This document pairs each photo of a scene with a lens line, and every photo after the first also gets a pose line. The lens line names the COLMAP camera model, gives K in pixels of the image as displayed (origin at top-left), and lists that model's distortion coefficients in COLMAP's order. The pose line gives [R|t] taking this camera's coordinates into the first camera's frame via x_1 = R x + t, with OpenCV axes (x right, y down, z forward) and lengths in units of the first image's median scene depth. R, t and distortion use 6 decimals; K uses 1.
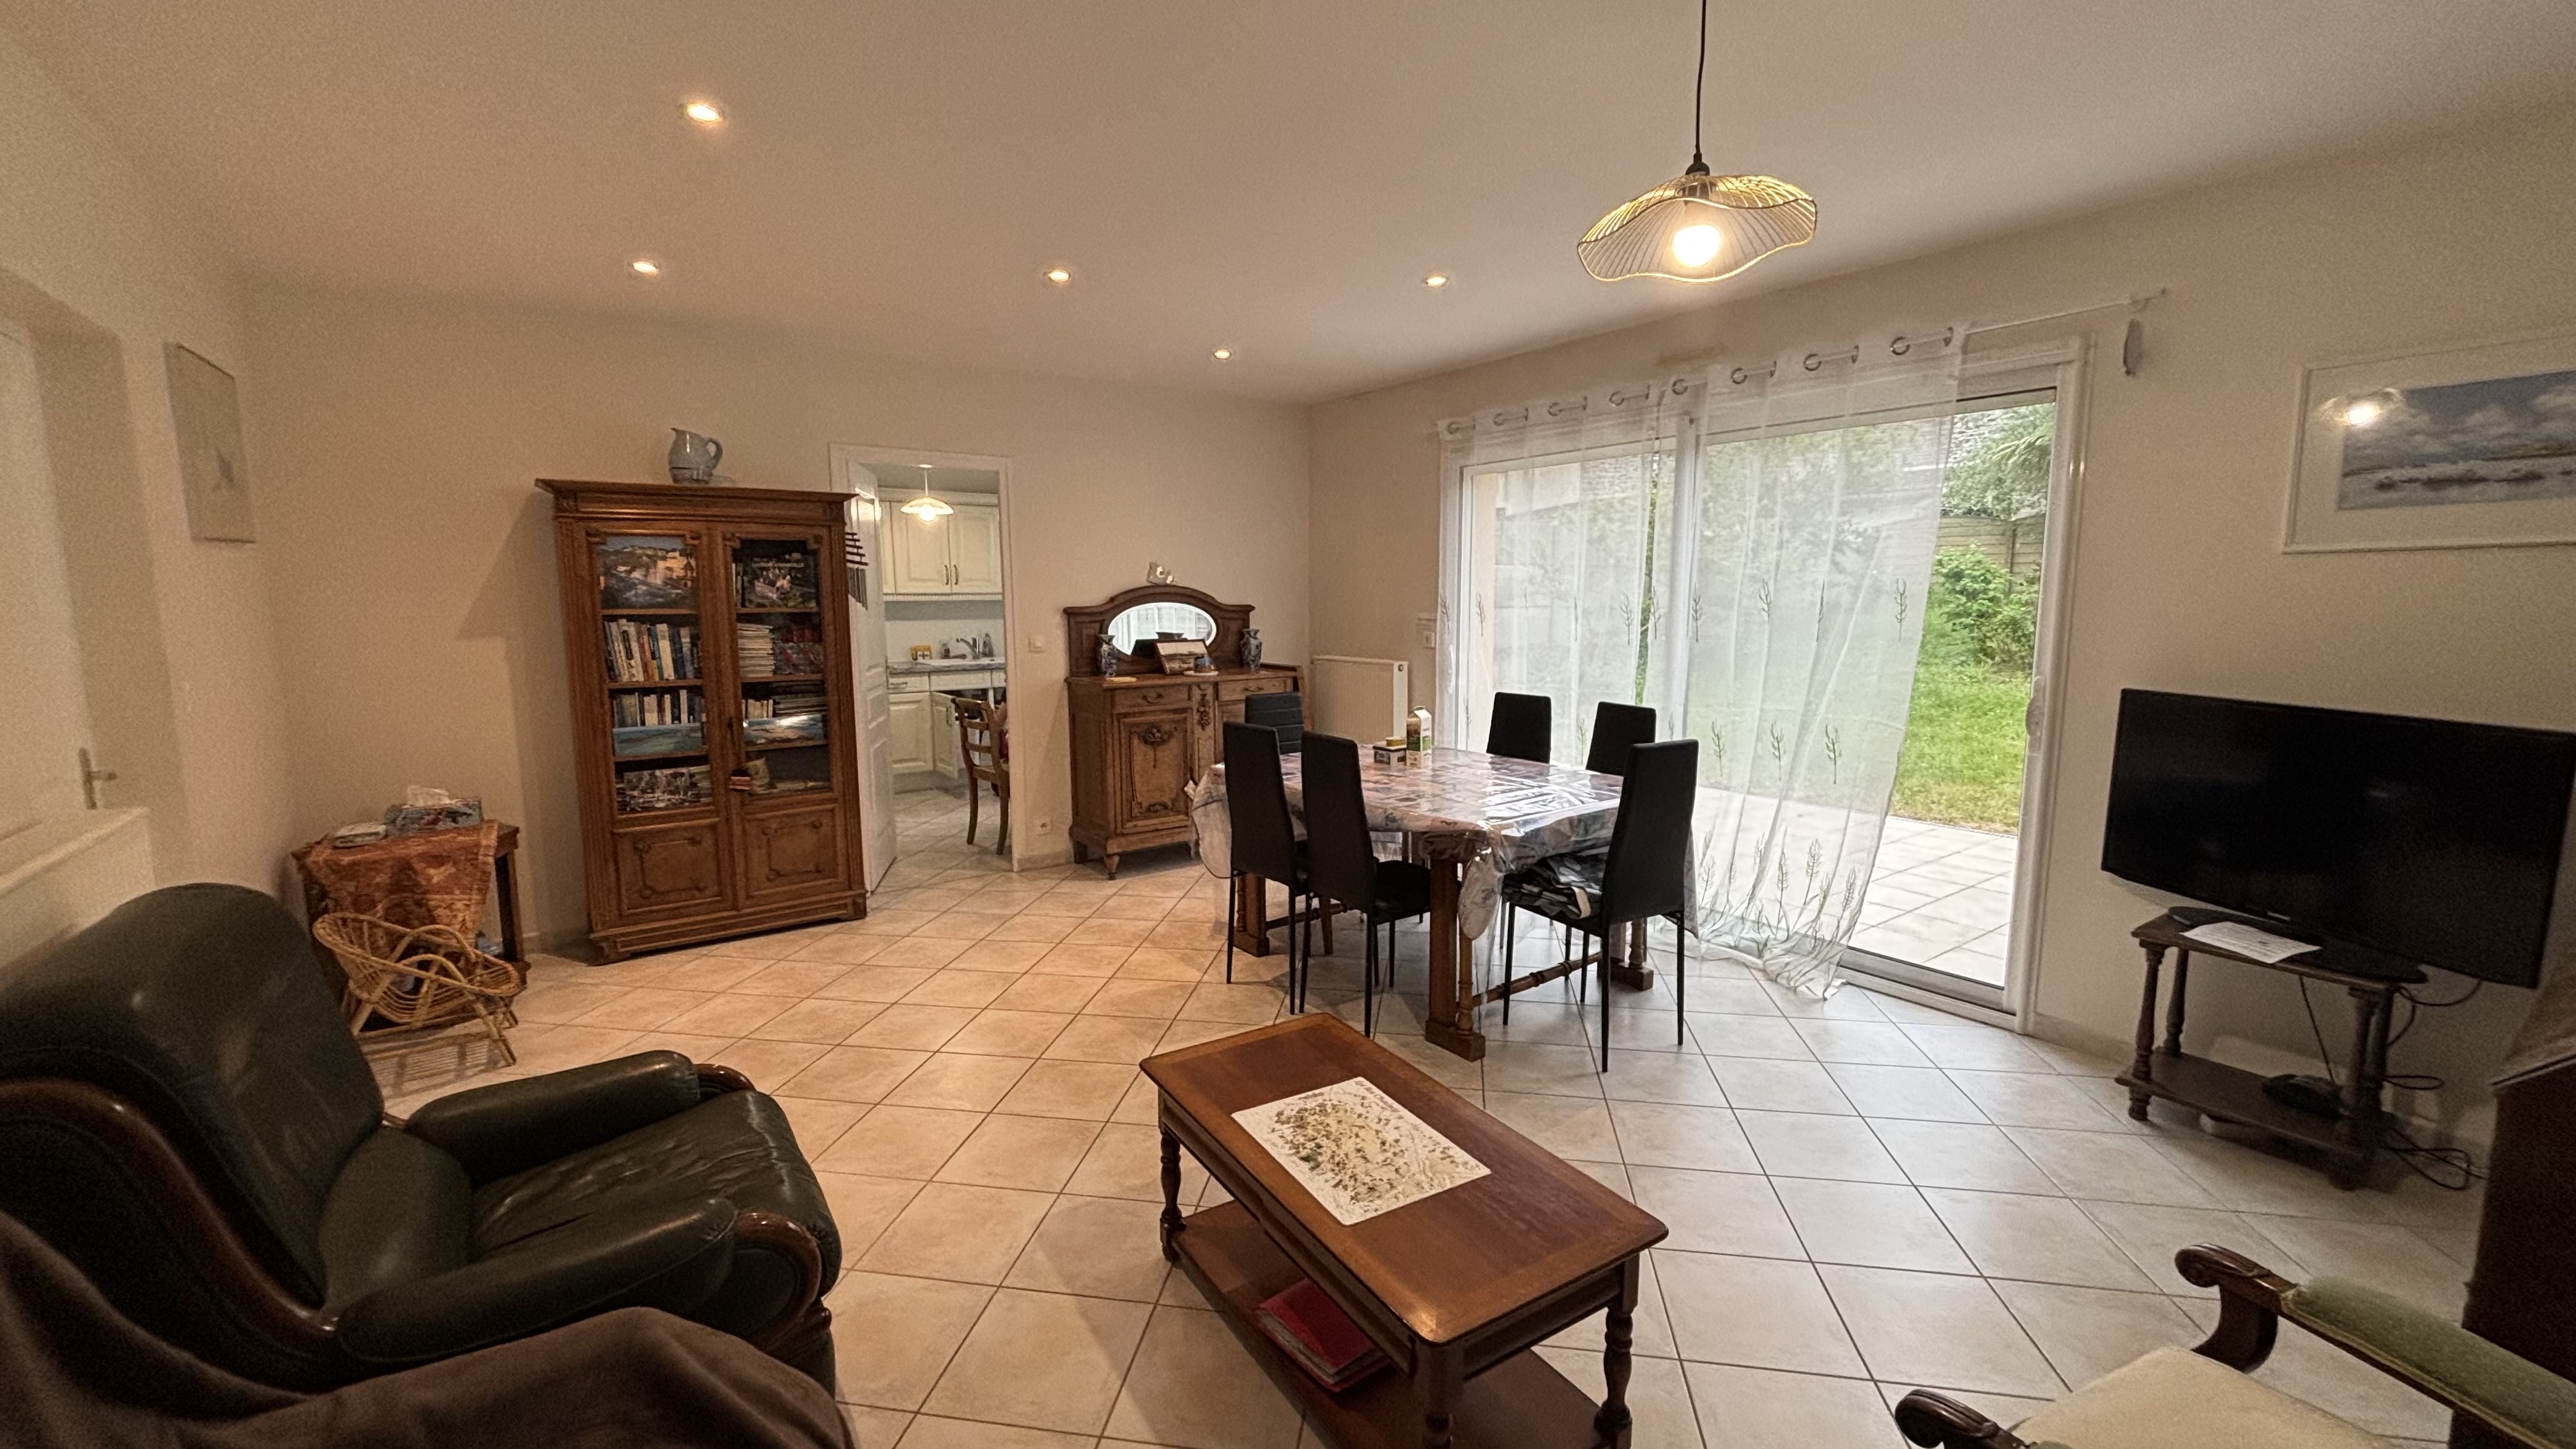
lens RADIAL K [[1045.3, 0, 1288.0], [0, 1045.3, 724.5], [0, 0, 1]] dist [-0.000861, -0.000035]
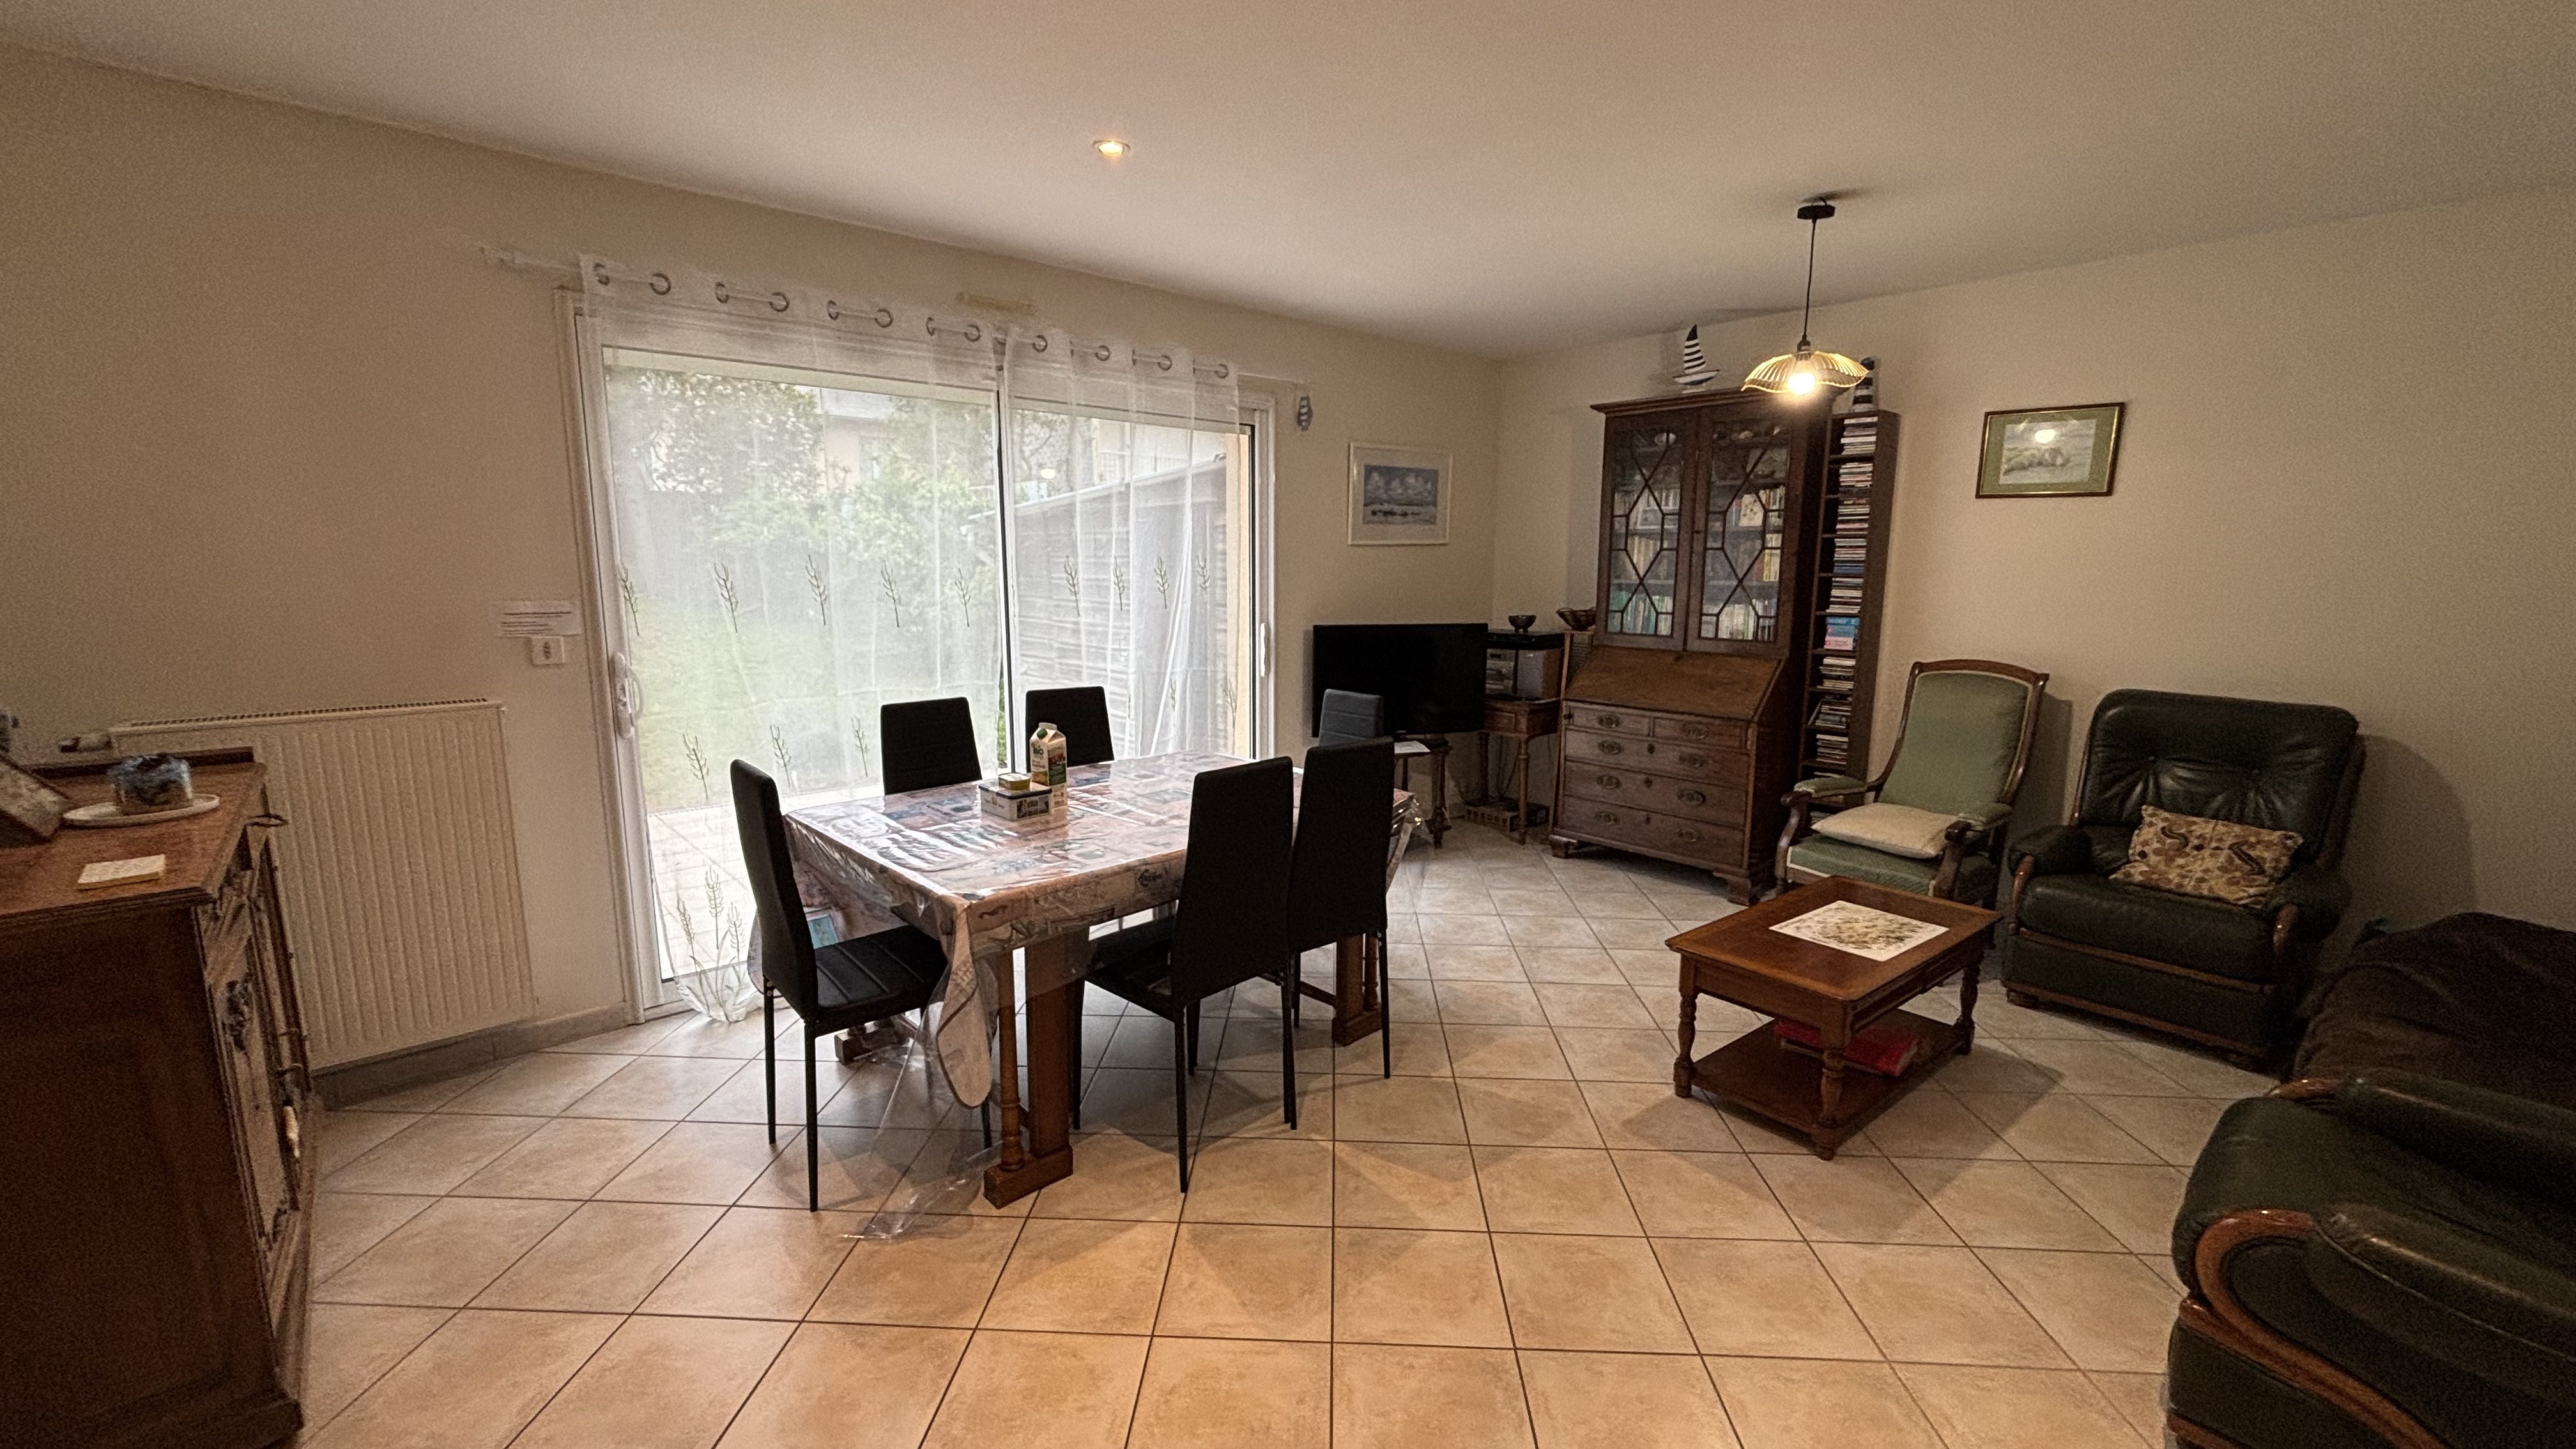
lens RADIAL K [[1045.3, 0, 1288.0], [0, 1045.3, 724.5], [0, 0, 1]] dist [-0.000861, -0.000035]
pose [[-0.118814, -0.146034, 0.982119, -0.672709], [0.124243, 0.979165, 0.160625, -0.123812], [-0.985113, 0.141106, -0.098195, 1.008561]]
